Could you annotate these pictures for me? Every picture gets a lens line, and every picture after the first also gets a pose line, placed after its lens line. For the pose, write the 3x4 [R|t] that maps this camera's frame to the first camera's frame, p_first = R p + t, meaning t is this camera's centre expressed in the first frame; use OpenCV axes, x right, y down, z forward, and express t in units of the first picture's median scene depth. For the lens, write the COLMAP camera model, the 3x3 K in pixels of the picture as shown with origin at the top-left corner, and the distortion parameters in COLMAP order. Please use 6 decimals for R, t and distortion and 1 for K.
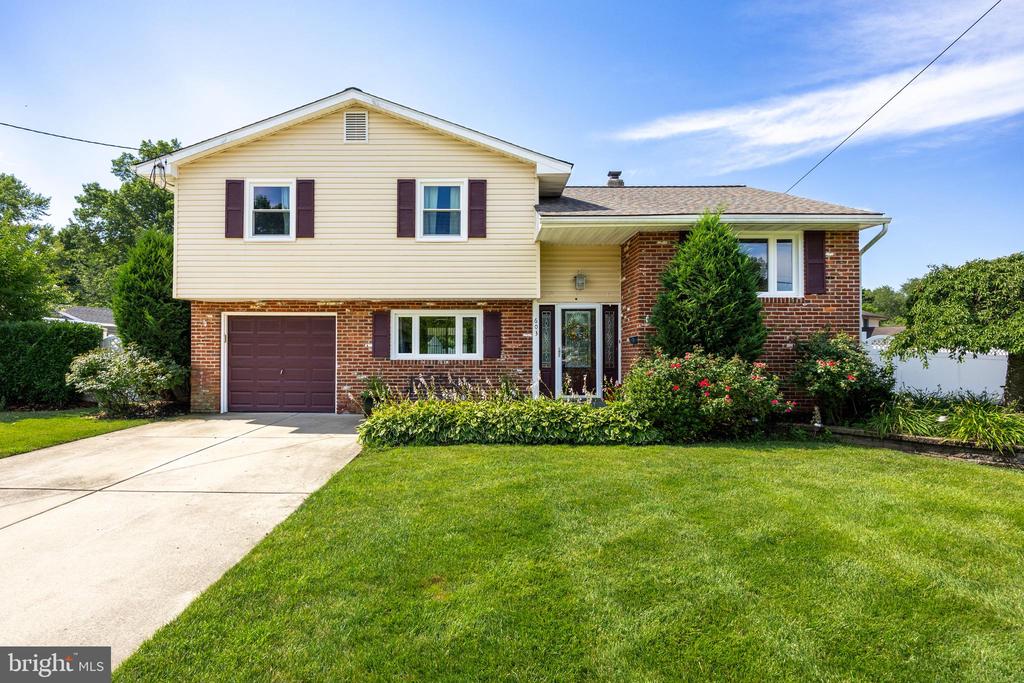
lens RADIAL K [[504.5, 0, 512.0], [0, 504.5, 341.5], [0, 0, 1]] dist [0.000007, -0.000127]
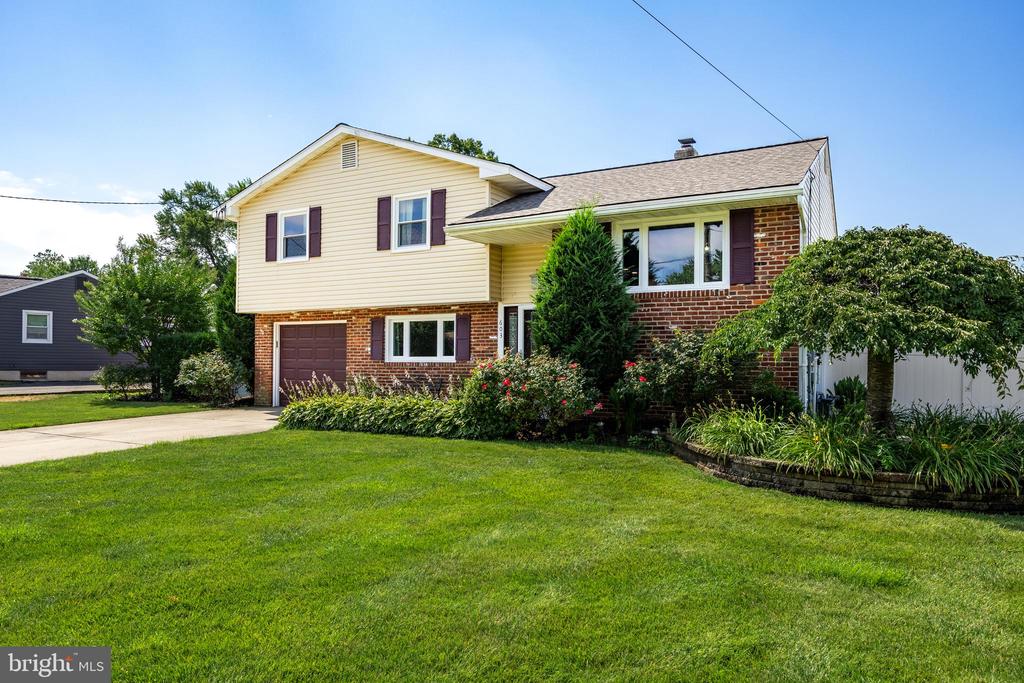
lens RADIAL K [[633.7, 0, 512.0], [0, 633.7, 341.5], [0, 0, 1]] dist [-0.001175, 0.000308]
pose [[0.894812, -0.012780, -0.446260, 0.636811], [0.010244, 0.999915, -0.008095, 0.005866], [0.446325, 0.002672, 0.894867, -0.104657]]
